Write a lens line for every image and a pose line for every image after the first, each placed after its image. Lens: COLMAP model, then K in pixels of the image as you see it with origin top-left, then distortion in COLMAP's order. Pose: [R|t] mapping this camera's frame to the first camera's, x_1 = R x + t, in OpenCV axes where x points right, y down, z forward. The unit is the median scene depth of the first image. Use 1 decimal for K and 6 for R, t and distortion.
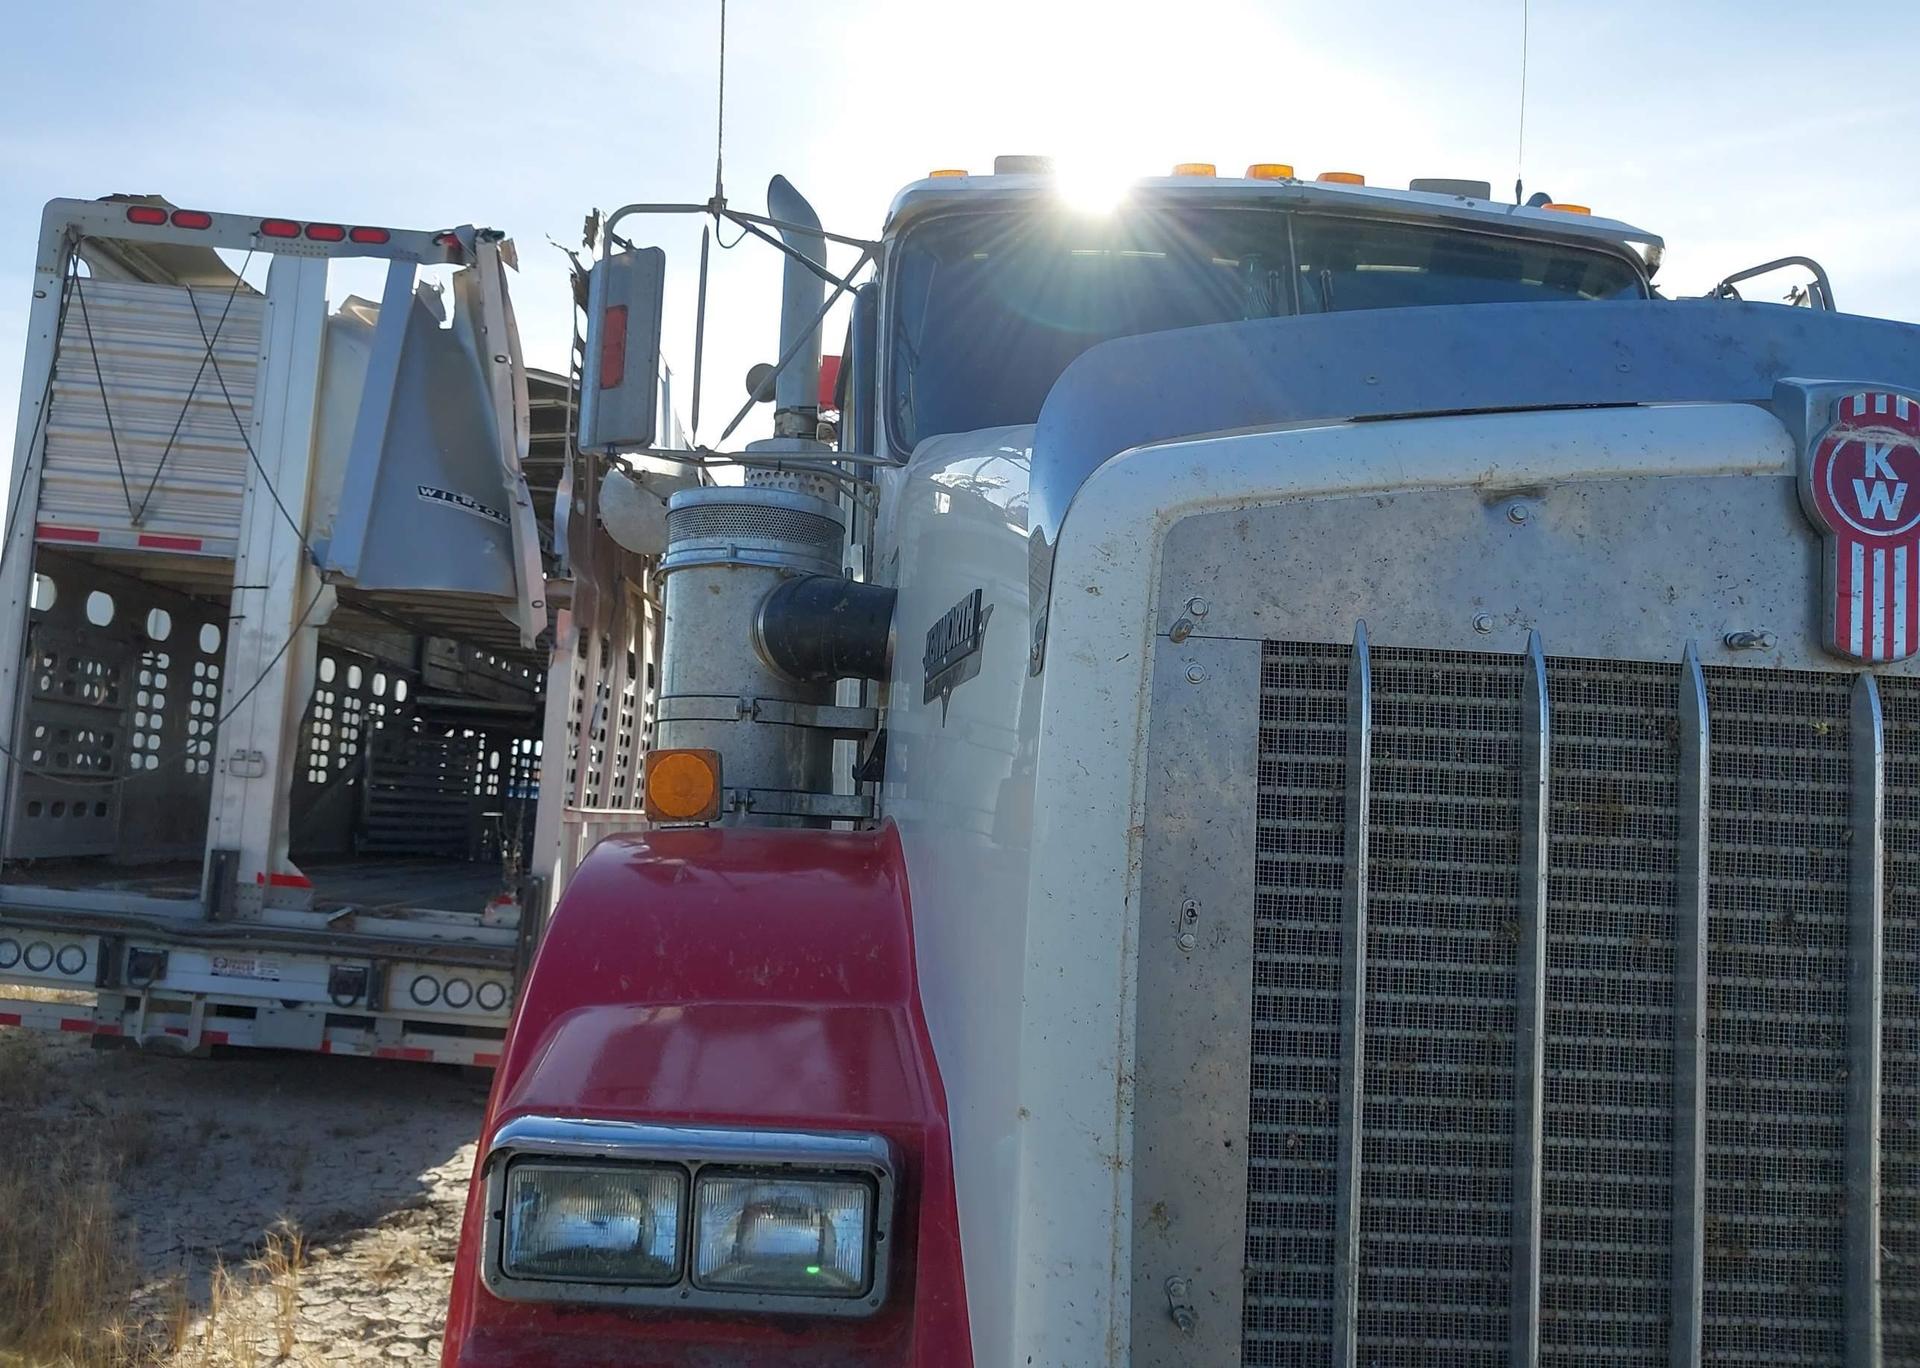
lens RADIAL K [[1579.1, 0, 959.4], [0, 1579.1, 703.3], [0, 0, 1]] dist [0.037805, -0.003528]
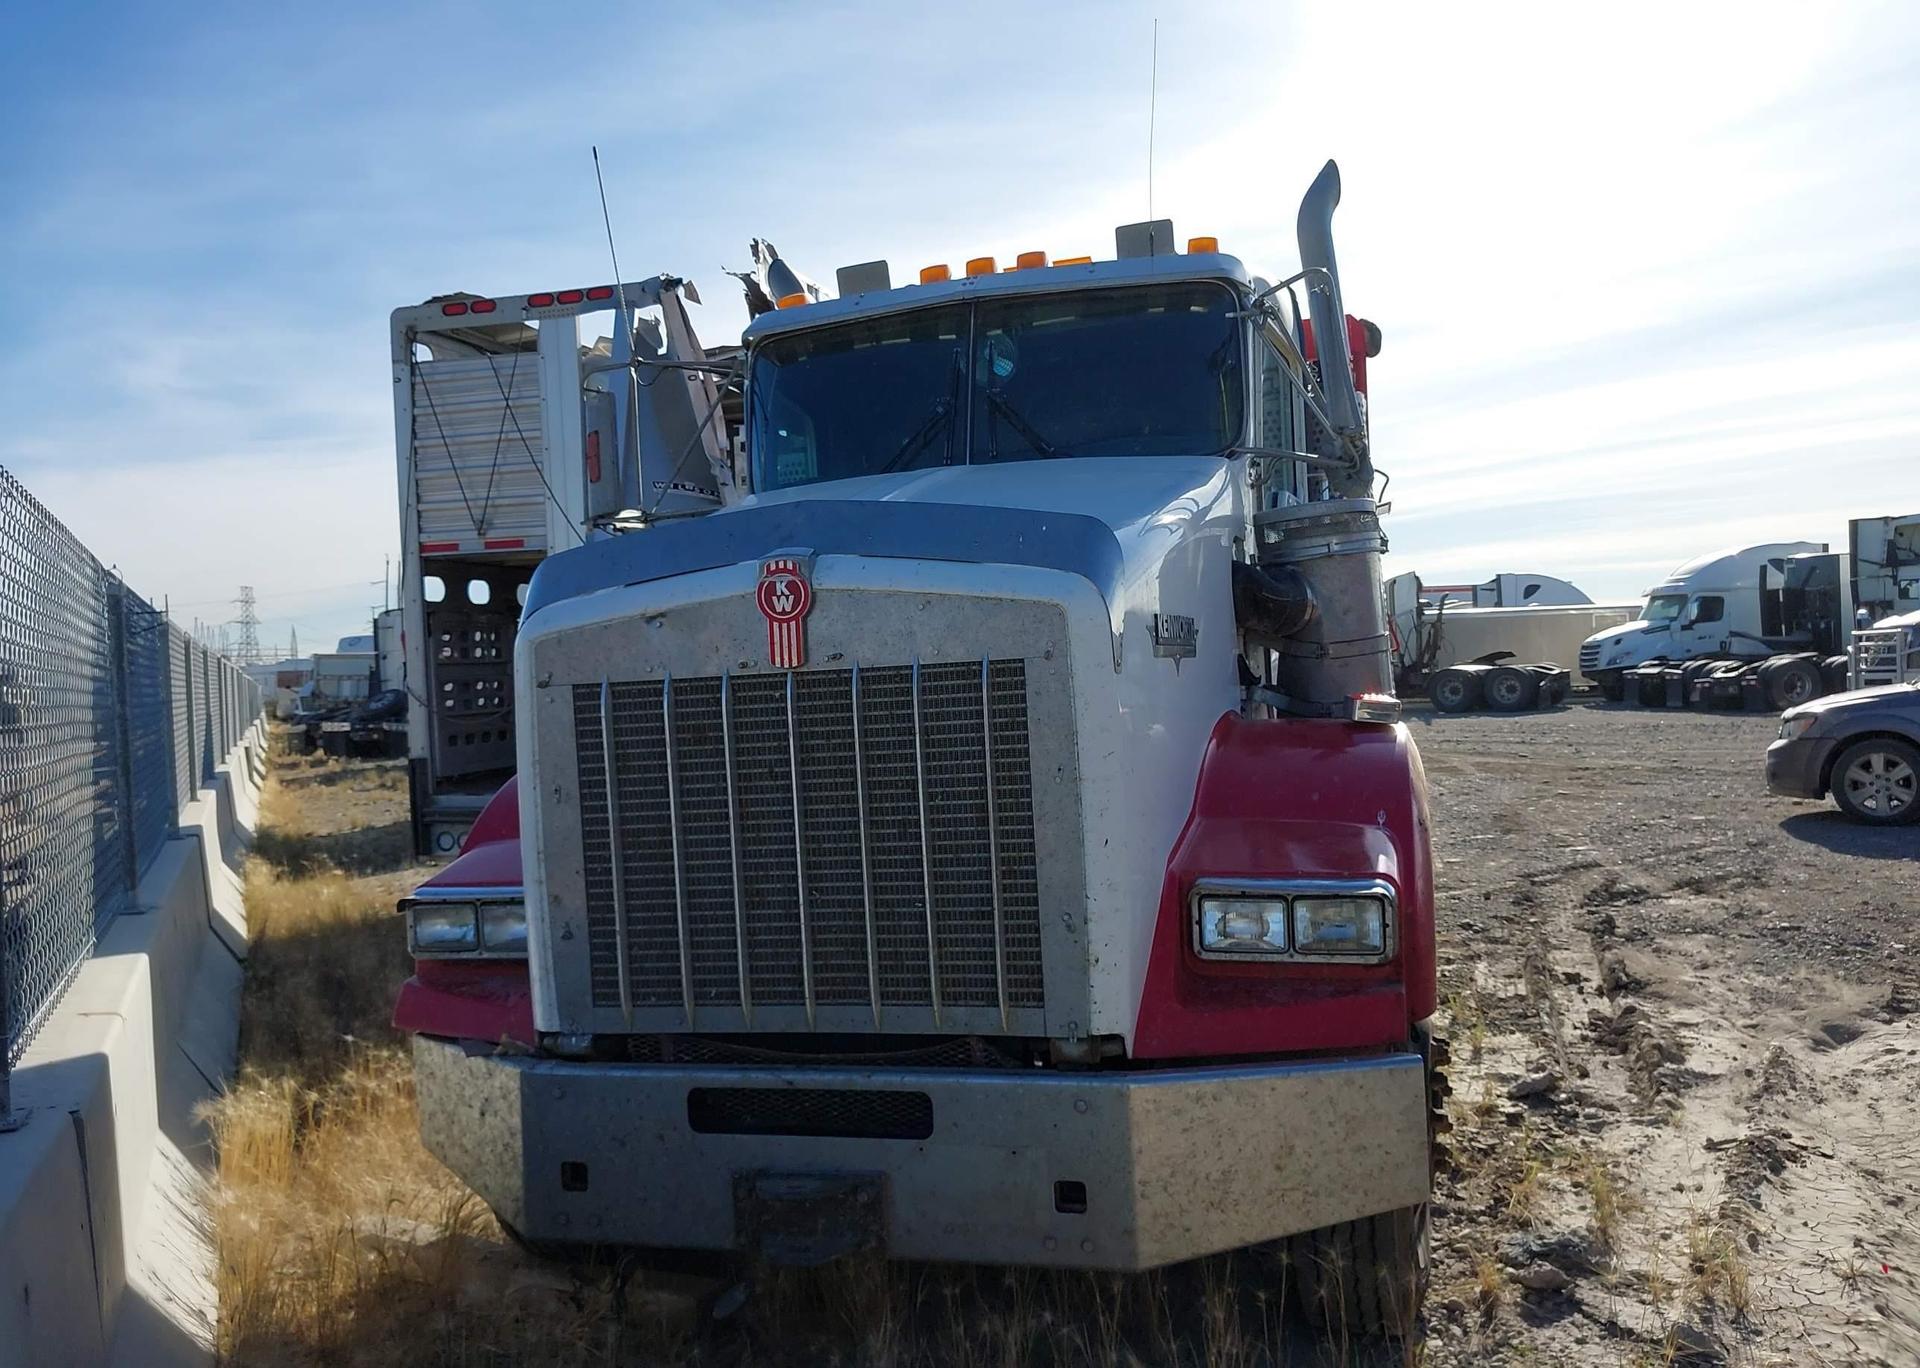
lens RADIAL K [[1515.7, 0, 939.4], [0, 1515.7, 744.2], [0, 0, 1]] dist [0.006059, -0.008102]
pose [[0.956066, -0.092545, -0.278161, 0.224983], [0.126125, 0.986408, 0.105321, -0.020025], [0.264634, -0.135777, 0.954743, -0.191939]]
